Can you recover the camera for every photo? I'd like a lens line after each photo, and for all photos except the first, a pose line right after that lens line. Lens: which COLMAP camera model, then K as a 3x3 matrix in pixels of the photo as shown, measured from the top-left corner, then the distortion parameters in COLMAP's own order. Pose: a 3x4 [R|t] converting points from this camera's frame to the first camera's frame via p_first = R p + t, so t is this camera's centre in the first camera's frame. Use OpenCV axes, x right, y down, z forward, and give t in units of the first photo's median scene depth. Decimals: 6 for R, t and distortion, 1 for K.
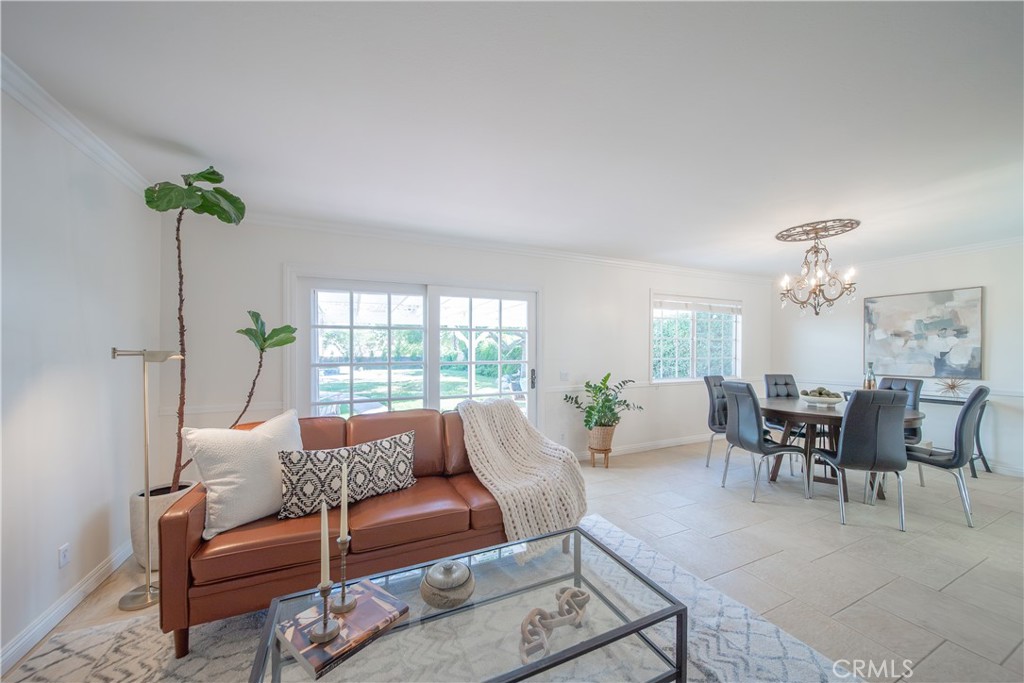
lens RADIAL K [[367.0, 0, 510.6], [0, 367.0, 352.8], [0, 0, 1]] dist [-0.000703, -0.000122]
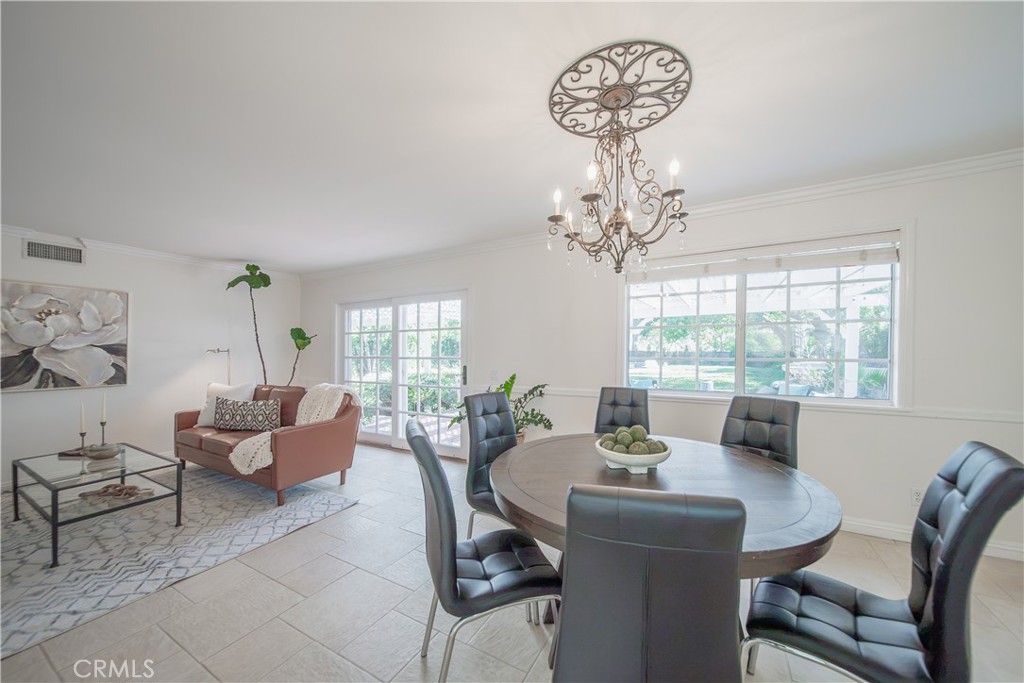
lens RADIAL K [[373.5, 0, 512.0], [0, 373.5, 341.5], [0, 0, 1]] dist [-0.001878, -0.000434]
pose [[0.589487, -0.017190, -0.807595, 1.107778], [0.005095, 0.999833, -0.017563, -0.003468], [0.807761, 0.006239, 0.589476, 0.567772]]
